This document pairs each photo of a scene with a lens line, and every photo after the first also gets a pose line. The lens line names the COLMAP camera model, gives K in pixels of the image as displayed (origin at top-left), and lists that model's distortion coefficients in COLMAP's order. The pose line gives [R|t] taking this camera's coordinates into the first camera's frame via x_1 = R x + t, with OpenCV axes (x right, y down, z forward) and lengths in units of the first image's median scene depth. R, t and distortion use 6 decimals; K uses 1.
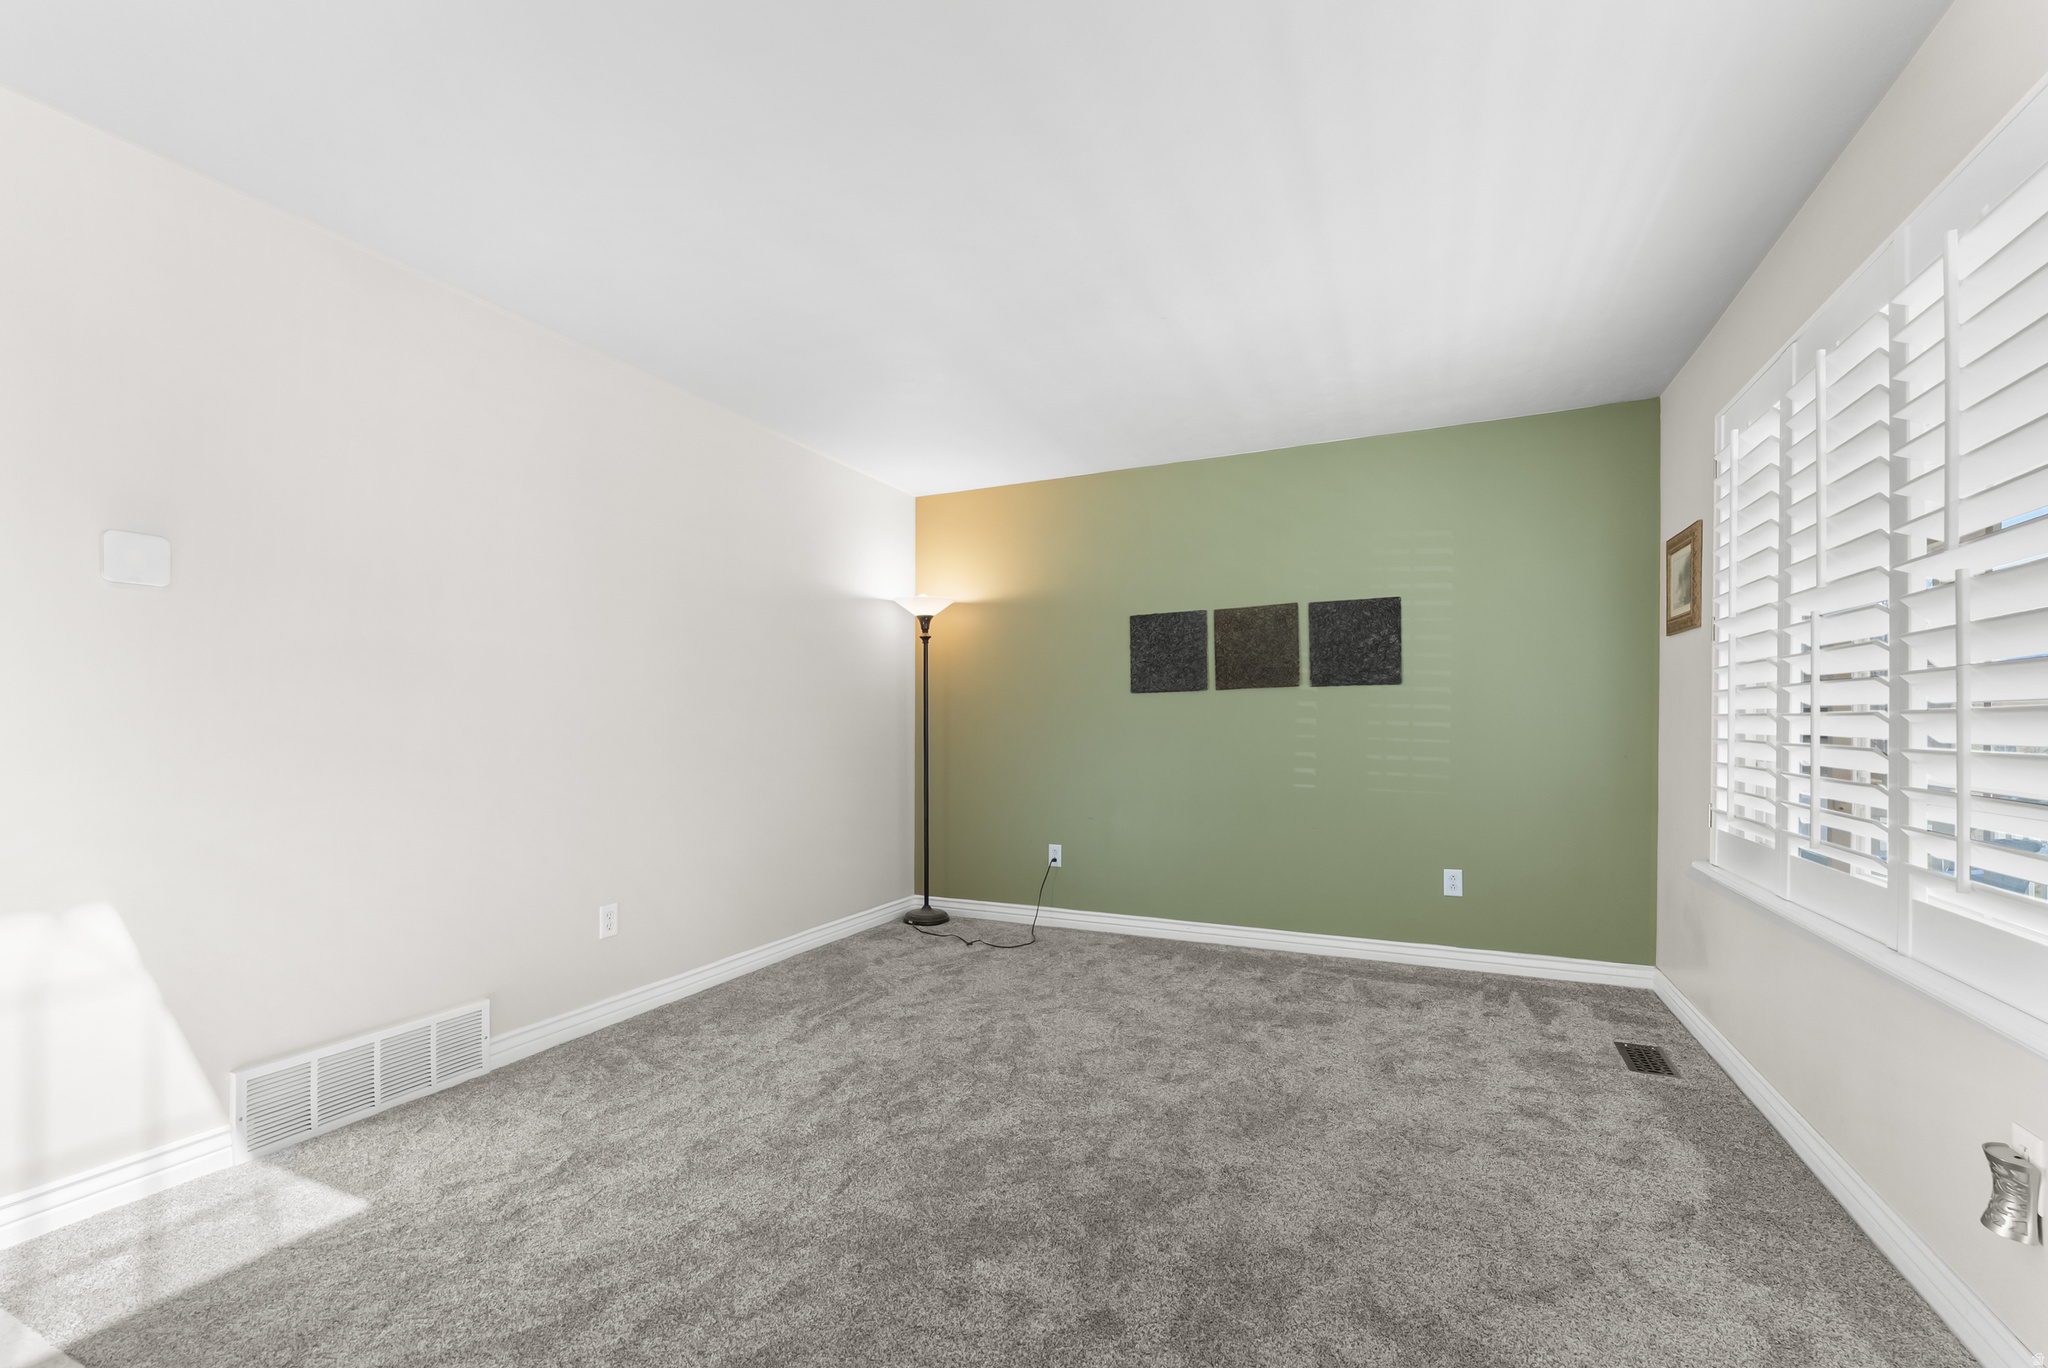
lens RADIAL K [[845.7, 0, 1019.5], [0, 845.7, 717.2], [0, 0, 1]] dist [0.002613, -0.006471]
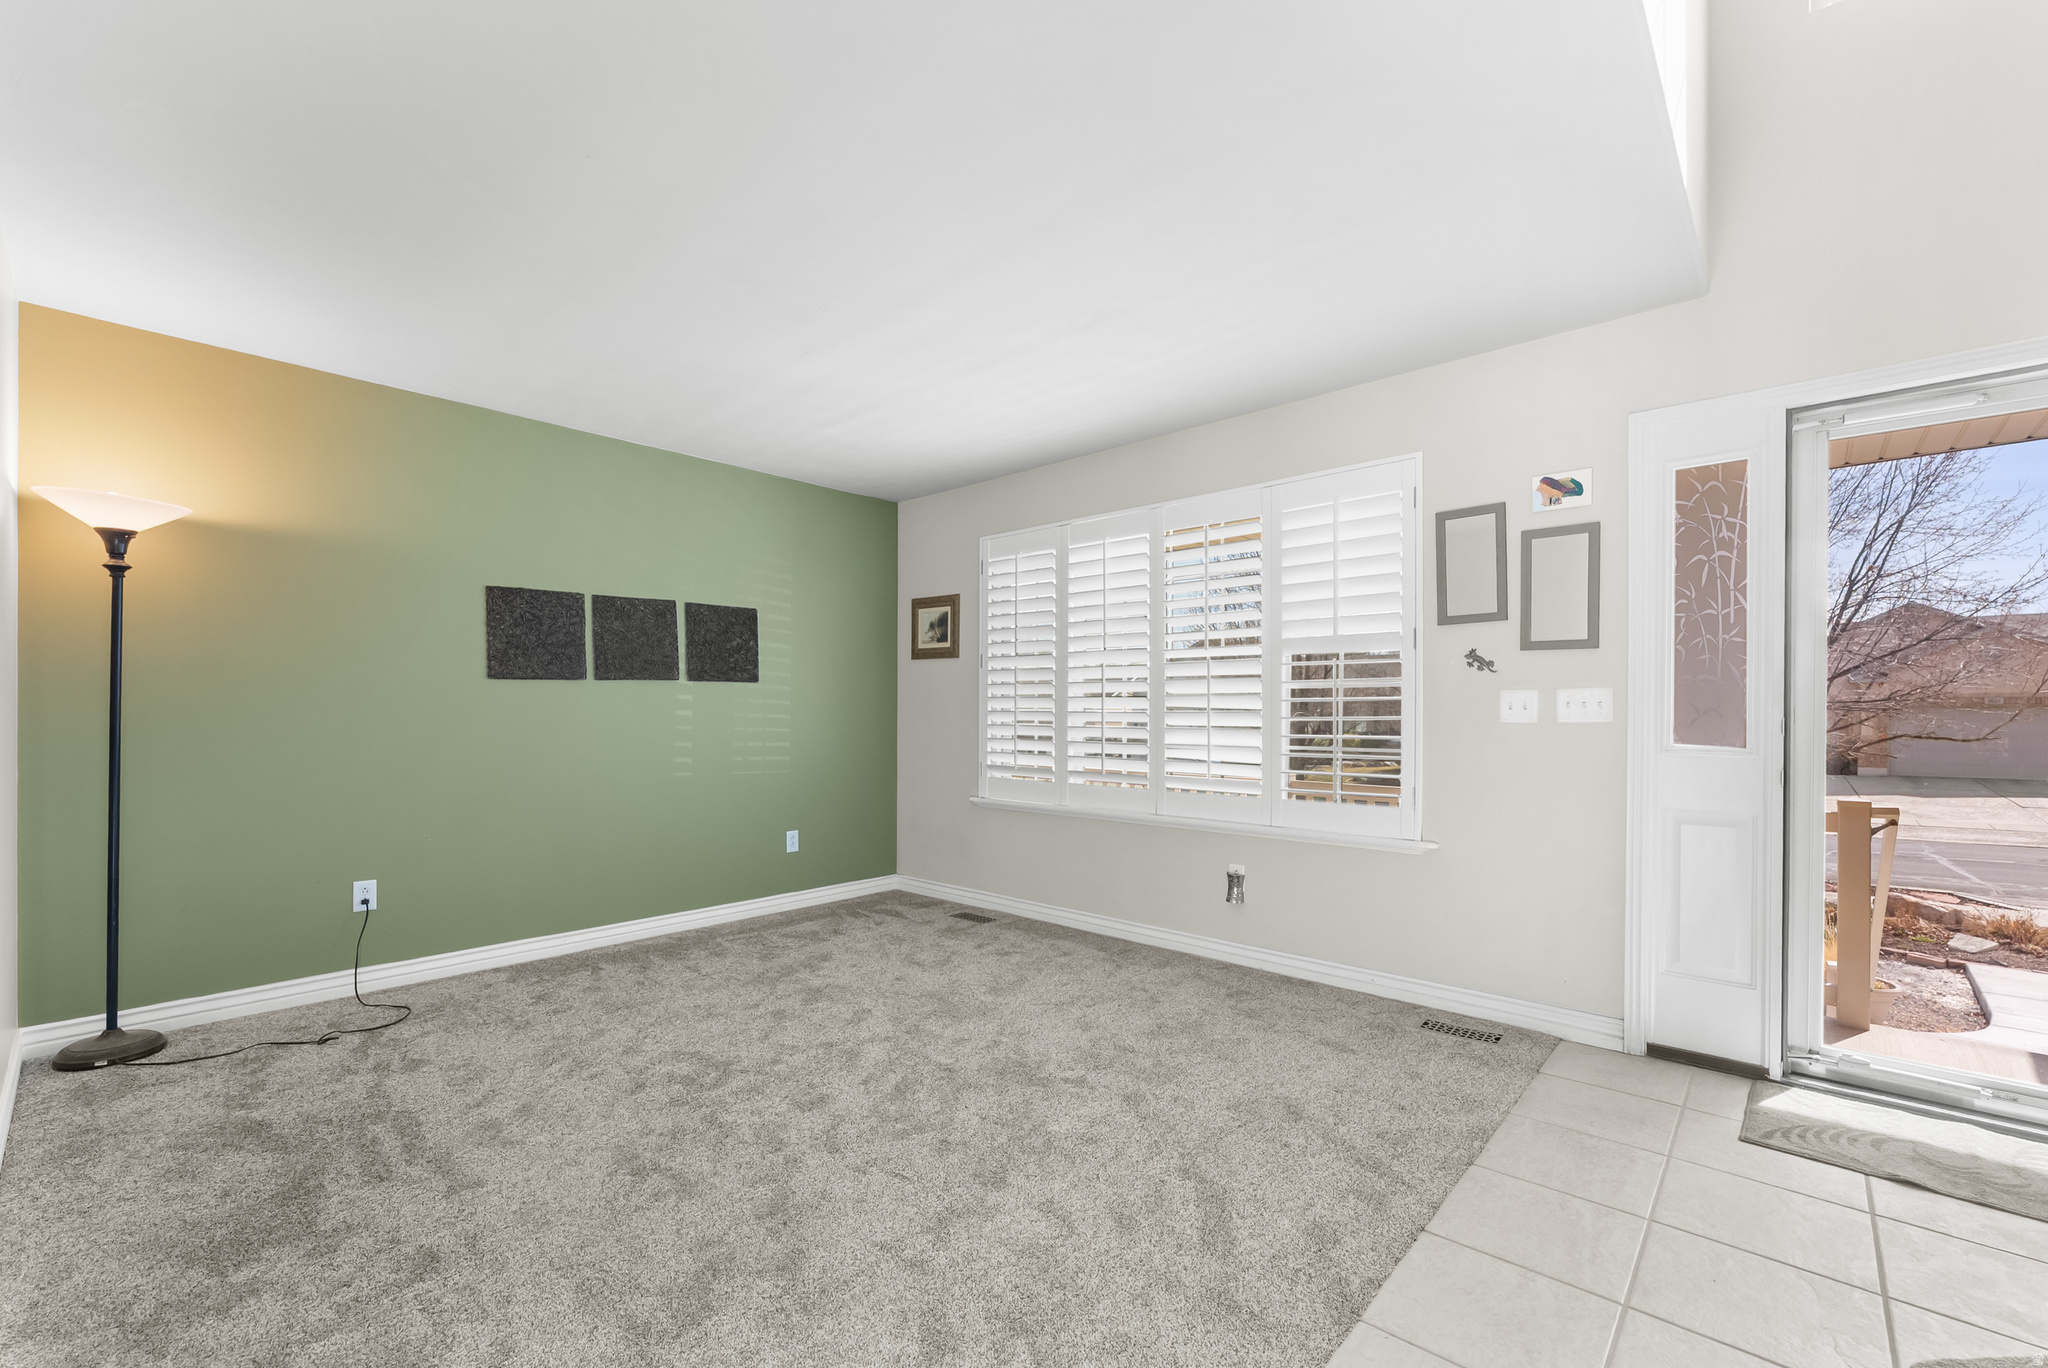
lens RADIAL K [[845.7, 0, 1019.5], [0, 845.7, 717.2], [0, 0, 1]] dist [0.002613, -0.006471]
pose [[0.308367, -0.003046, 0.951263, -0.560514], [-0.009176, 0.999939, 0.006176, -0.000775], [-0.951223, -0.010633, 0.308320, 0.278787]]
